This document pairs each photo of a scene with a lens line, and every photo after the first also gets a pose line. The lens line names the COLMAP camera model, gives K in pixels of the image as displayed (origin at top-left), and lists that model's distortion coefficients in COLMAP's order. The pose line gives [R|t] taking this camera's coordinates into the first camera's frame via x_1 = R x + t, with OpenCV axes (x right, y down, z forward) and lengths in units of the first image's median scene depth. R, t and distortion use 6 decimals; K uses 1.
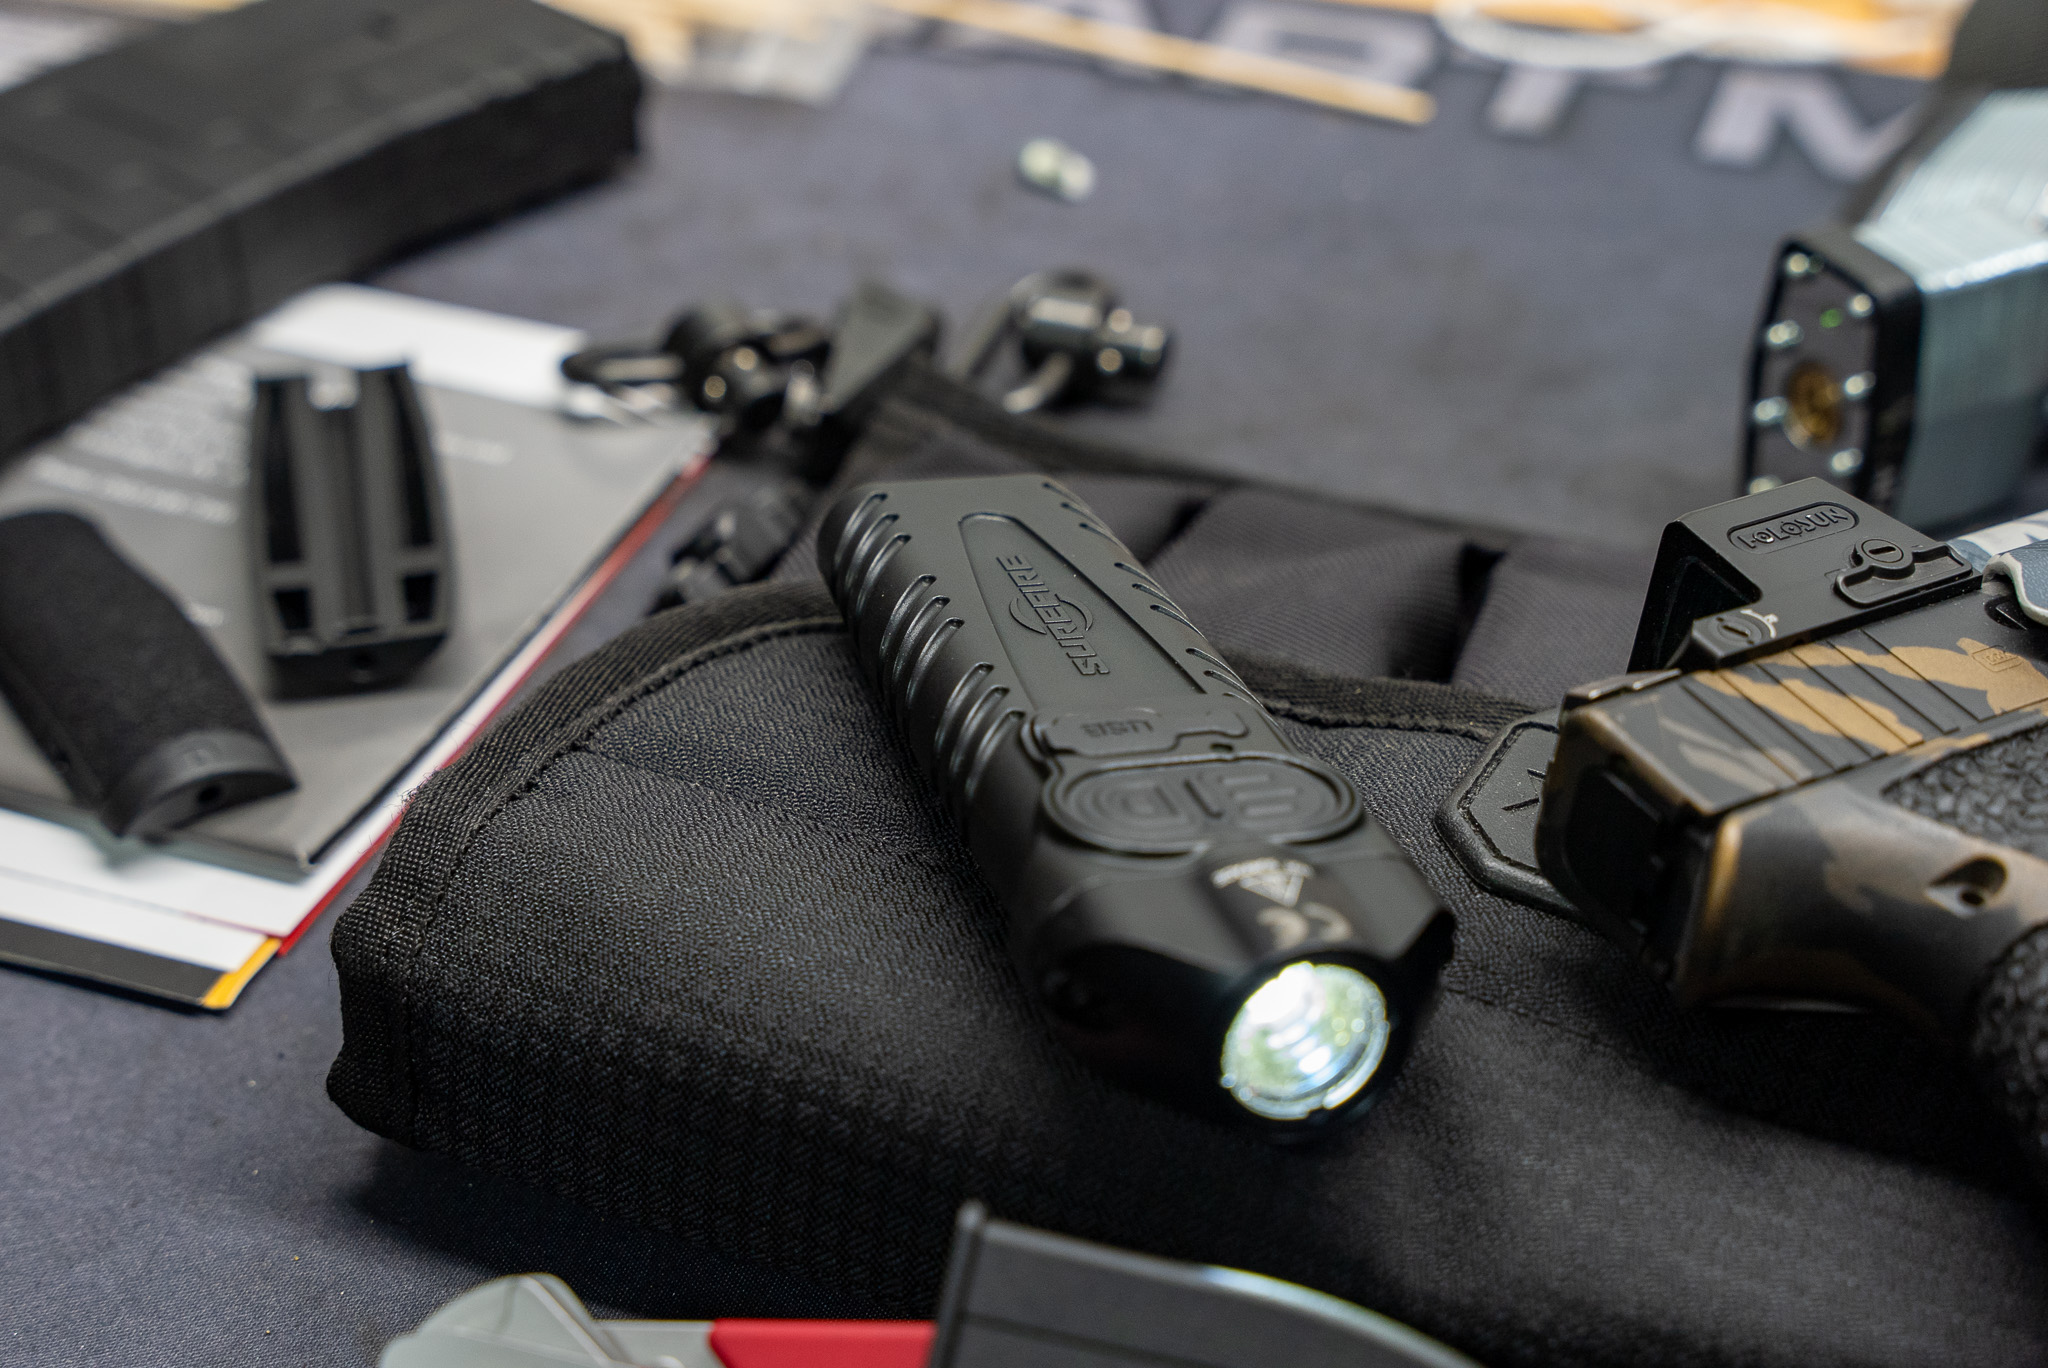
lens RADIAL K [[4044.1, 0, 1024.0], [0, 4044.1, 684.0], [0, 0, 1]] dist [0.020203, 0.215513]
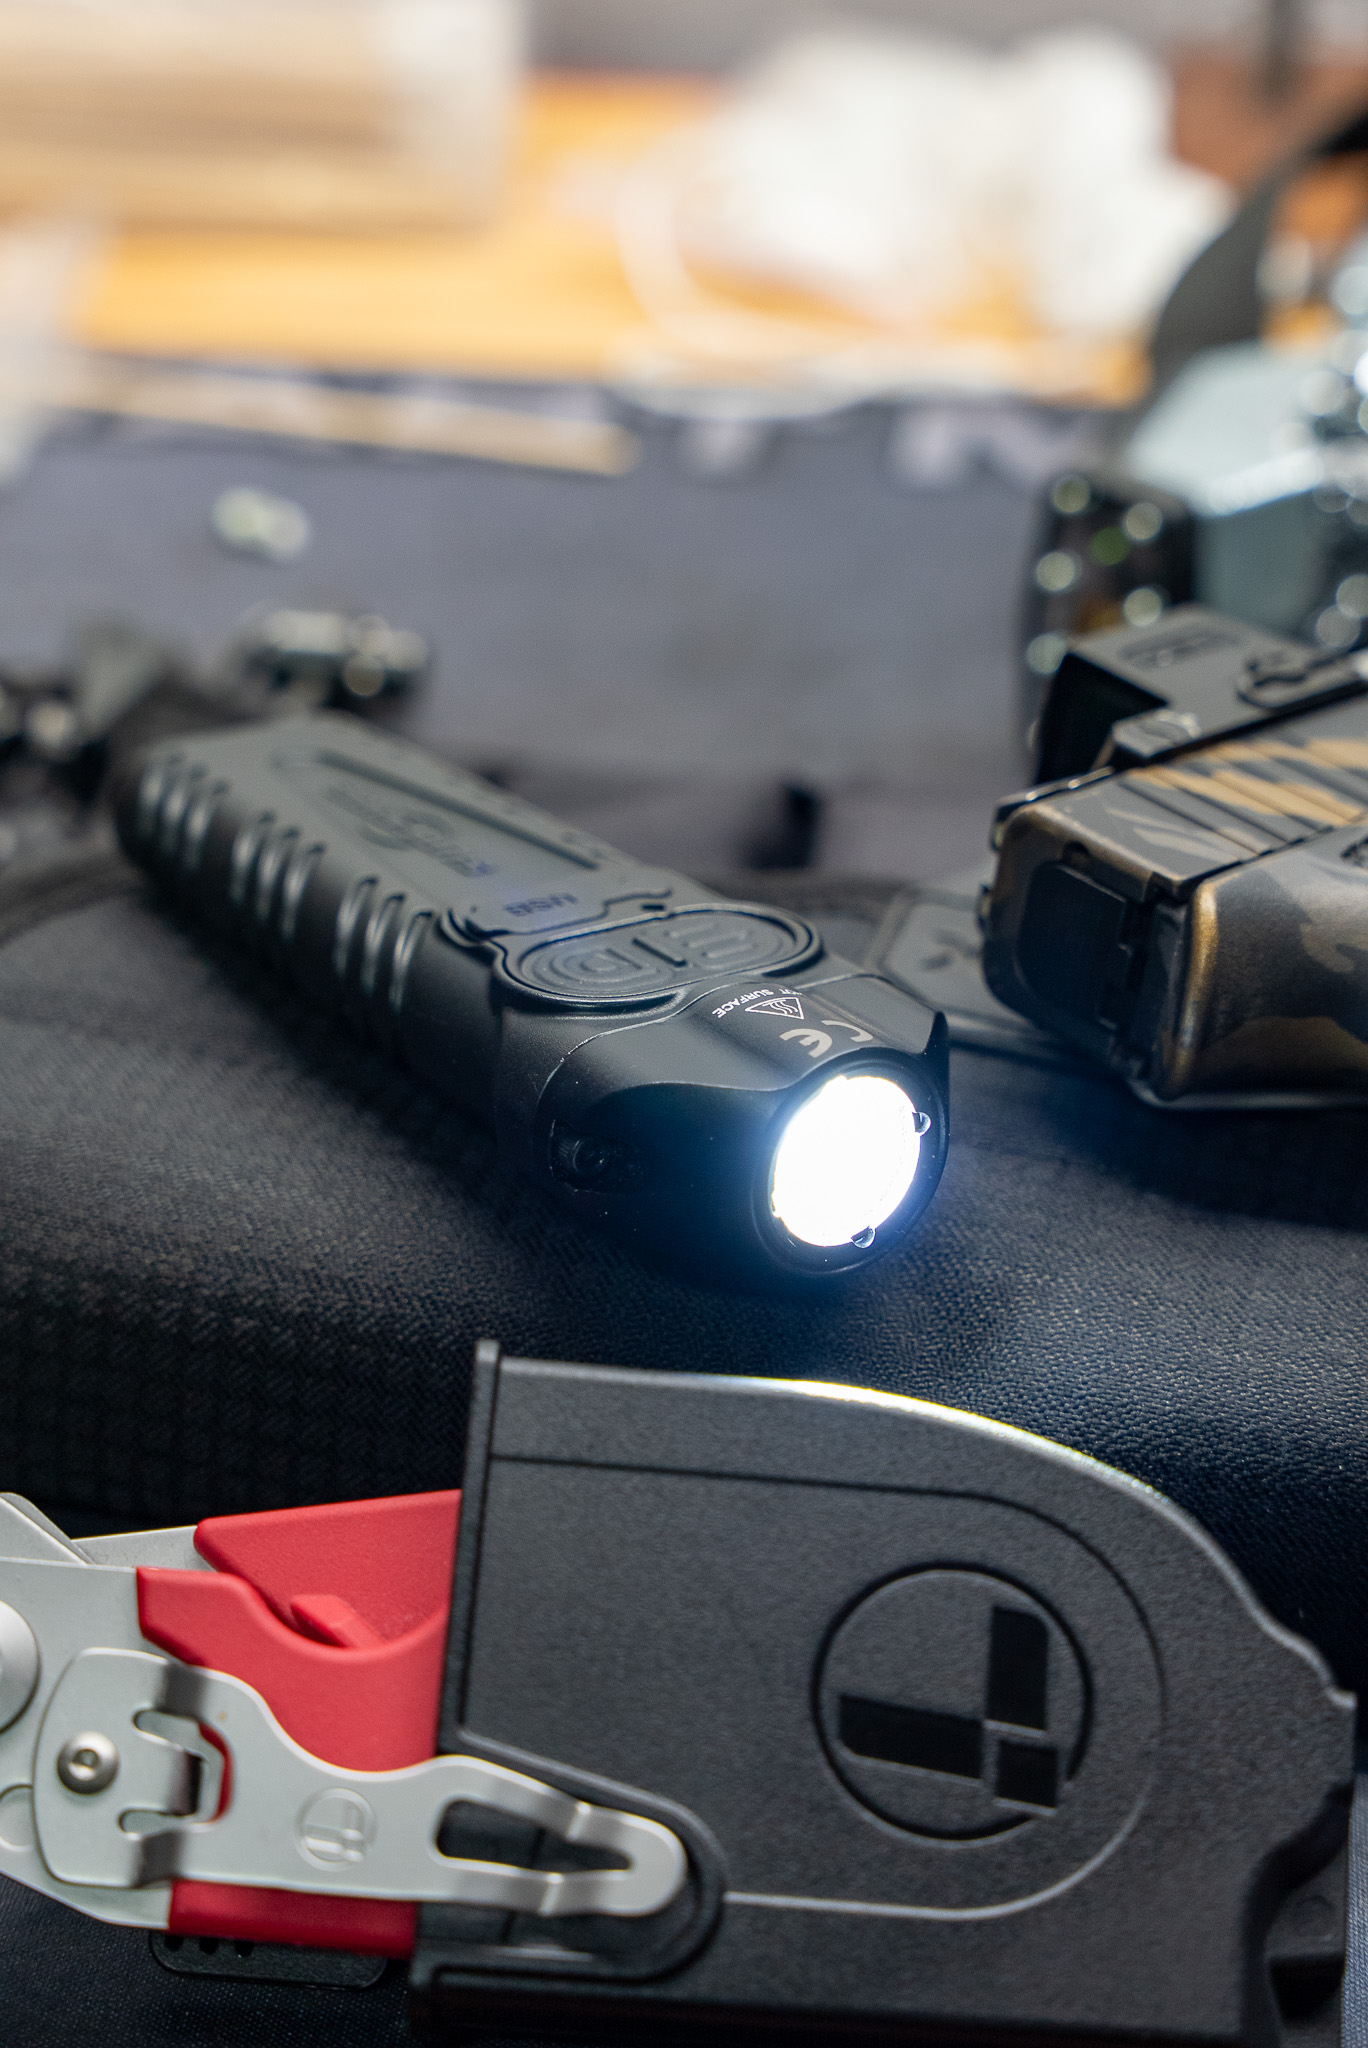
lens RADIAL K [[4044.1, 0, 684.0], [0, 4044.1, 1024.0], [0, 0, 1]] dist [0.020203, 0.215513]
pose [[0.980514, -0.087749, 0.175760, -0.110741], [0.104106, 0.990832, -0.086100, 0.126502], [-0.166593, 0.102720, 0.980661, 0.074234]]
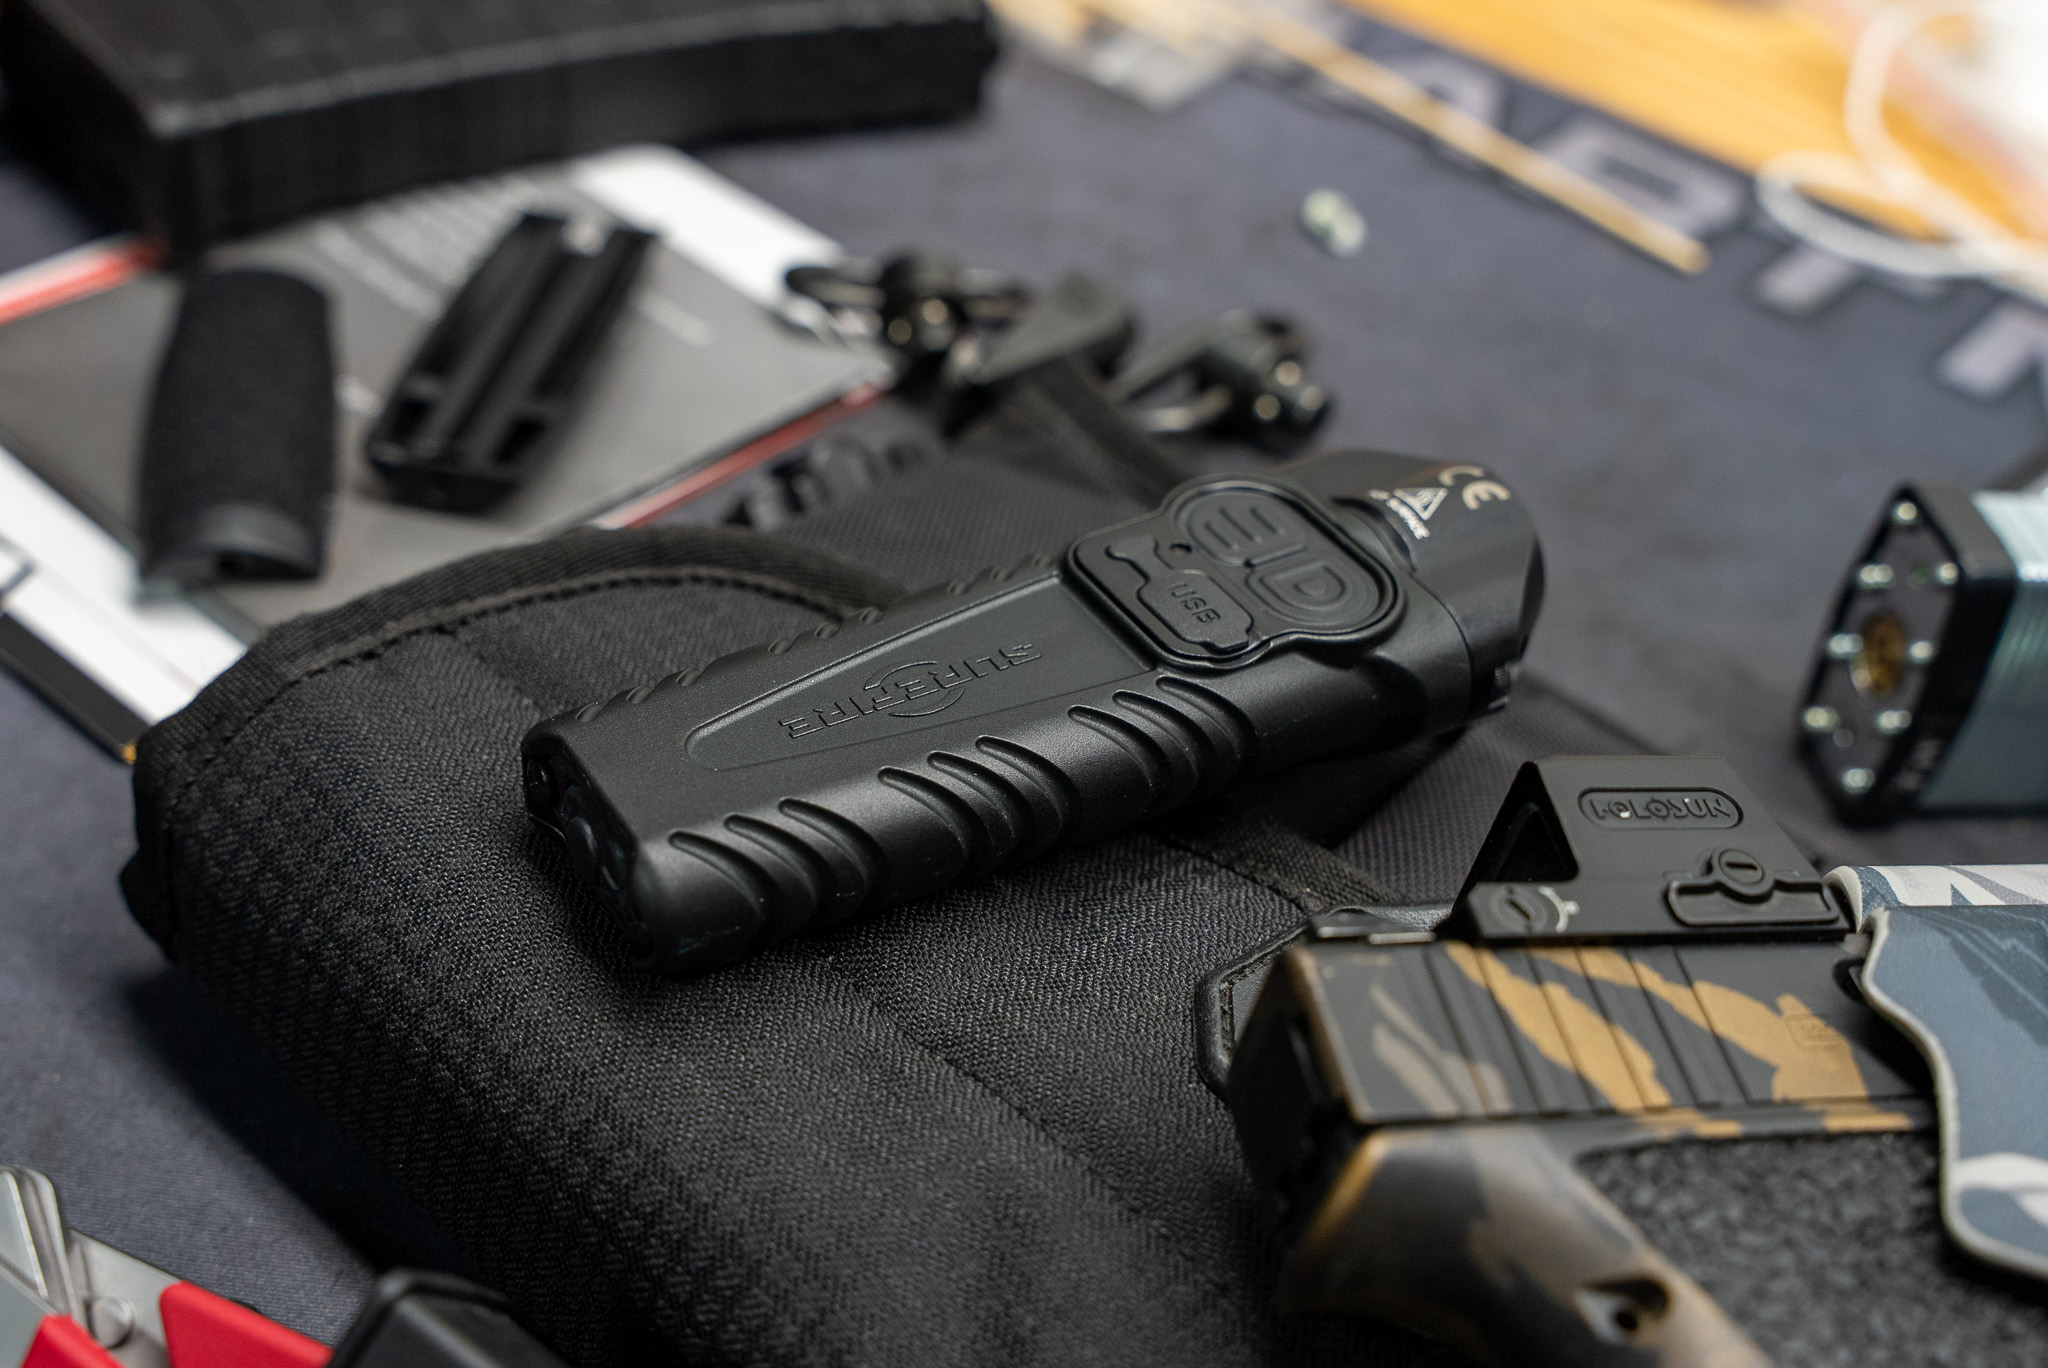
lens RADIAL K [[2788.3, 0, 1024.0], [0, 2788.3, 684.0], [0, 0, 1]] dist [-0.003072, 0.036739]
pose [[0.931476, 0.300472, -0.205109, 0.182939], [-0.286875, 0.953363, 0.093814, -0.084660], [0.223732, -0.028545, 0.974233, 0.384551]]
